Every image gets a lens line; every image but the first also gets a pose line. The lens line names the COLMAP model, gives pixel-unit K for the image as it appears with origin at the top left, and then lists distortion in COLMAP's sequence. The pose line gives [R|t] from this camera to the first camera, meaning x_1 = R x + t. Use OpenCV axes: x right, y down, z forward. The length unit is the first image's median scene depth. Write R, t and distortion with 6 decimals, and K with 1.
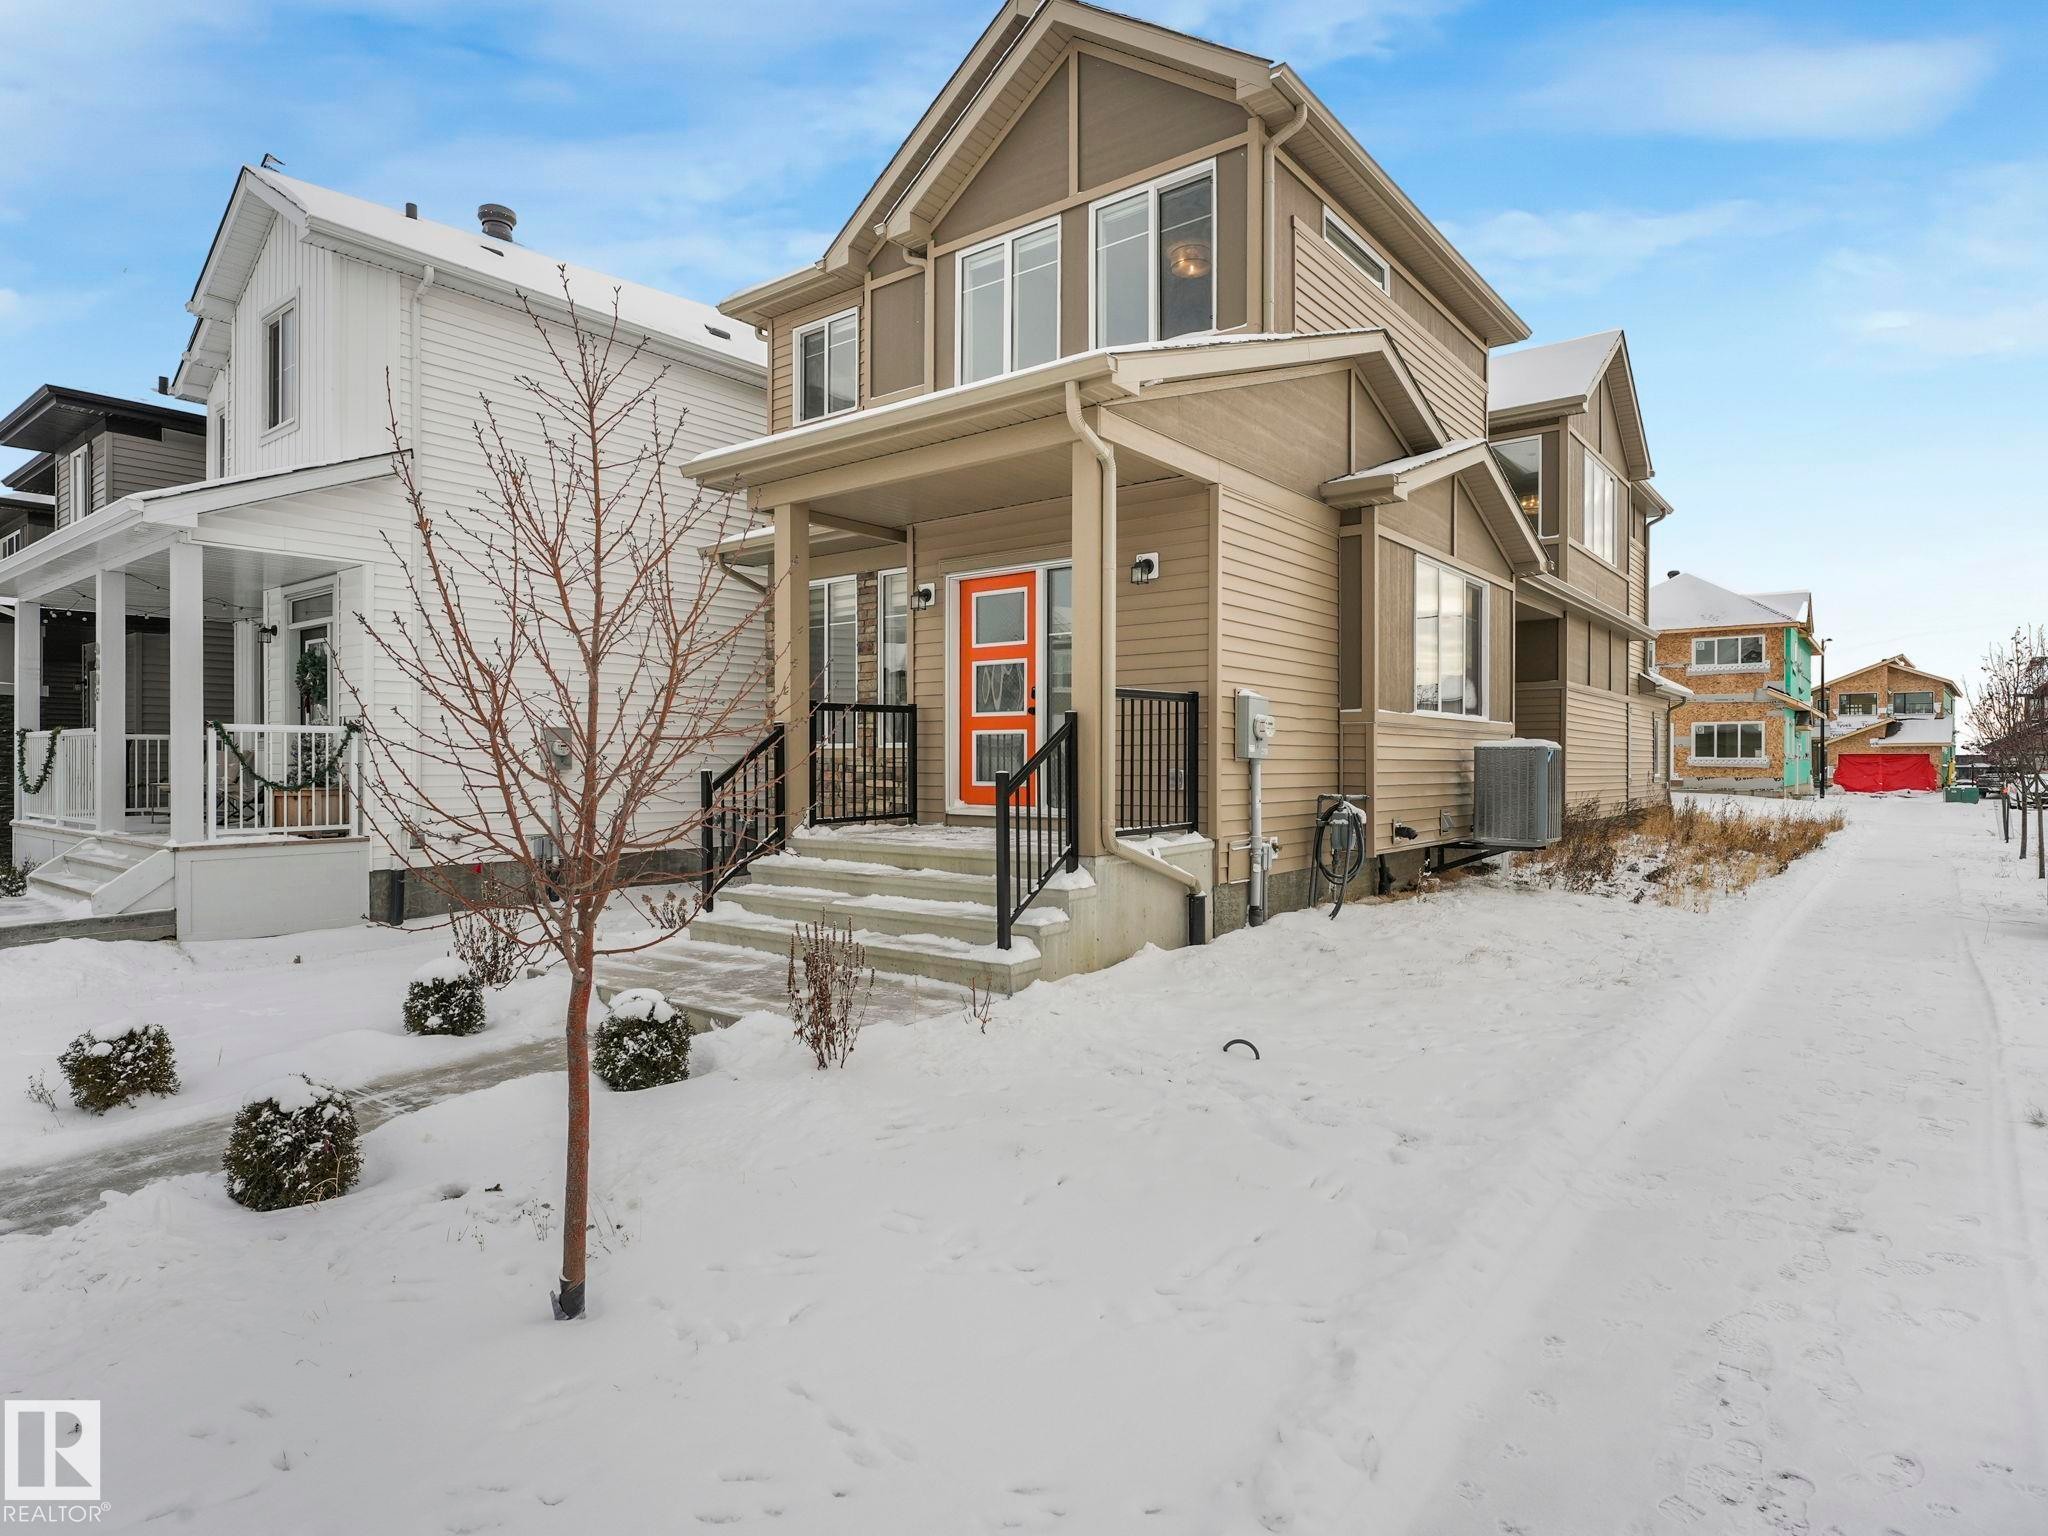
lens RADIAL K [[1156.0, 0, 987.1], [0, 1156.0, 767.0], [0, 0, 1]] dist [-0.002780, 0.001980]
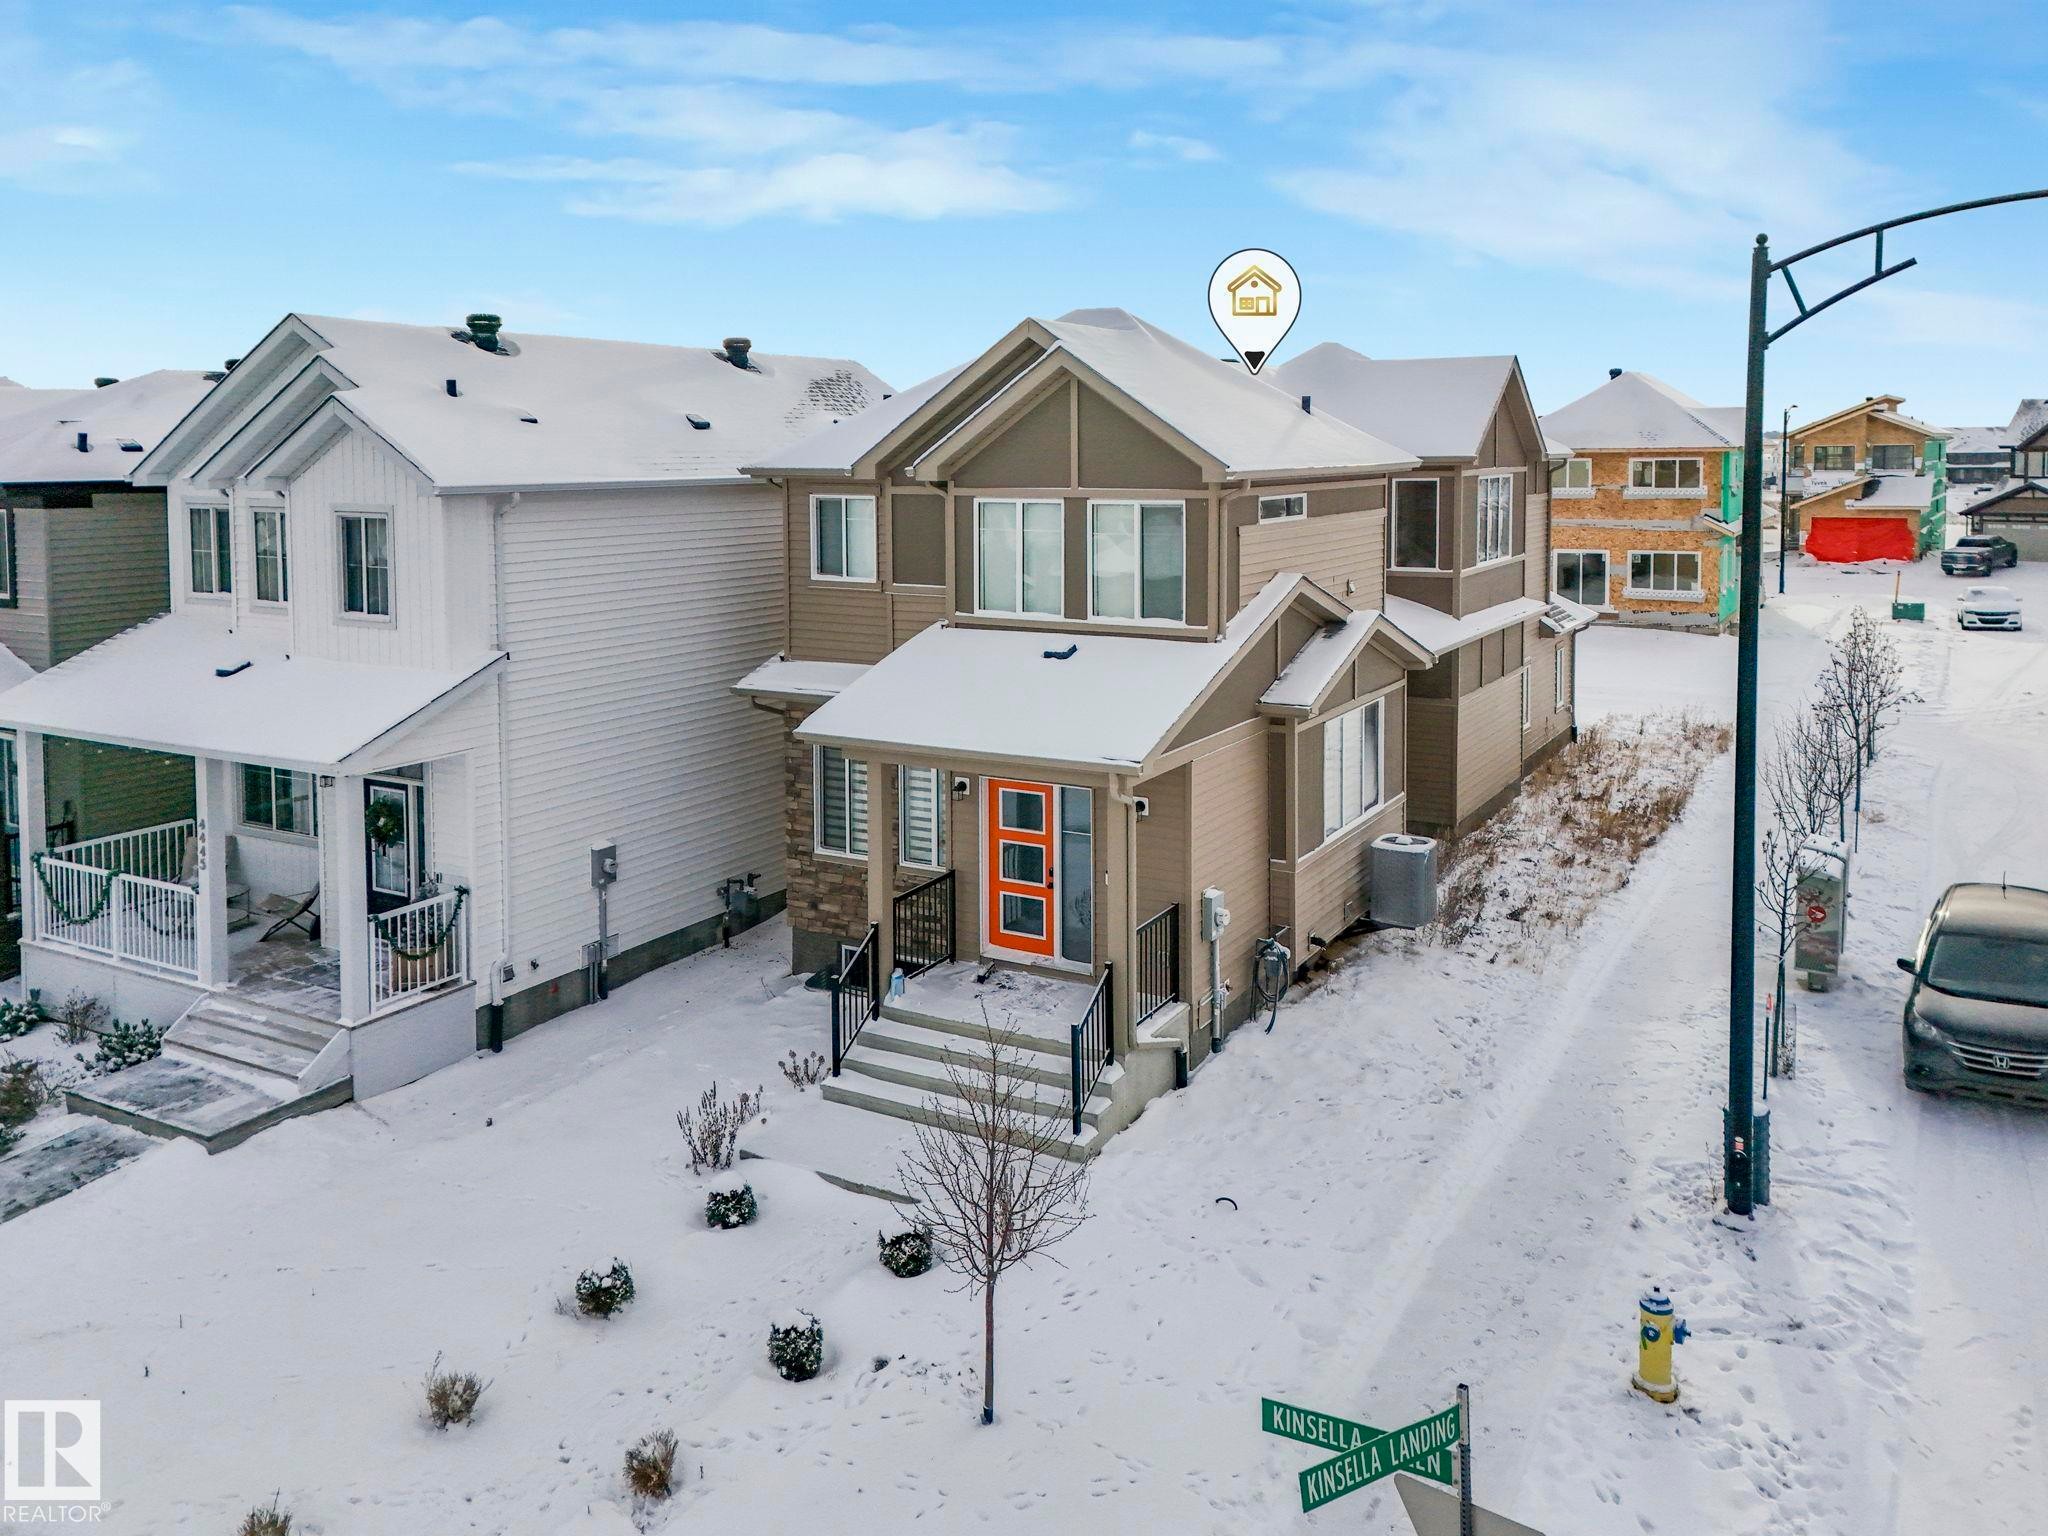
lens RADIAL K [[1590.9, 0, 1030.6], [0, 1590.9, 542.0], [0, 0, 1]] dist [0.053445, -0.013273]
pose [[0.986815, -0.017897, 0.160861, -0.260945], [0.009687, 0.998617, 0.051683, -0.518080], [-0.161564, -0.049443, 0.985623, -0.759981]]
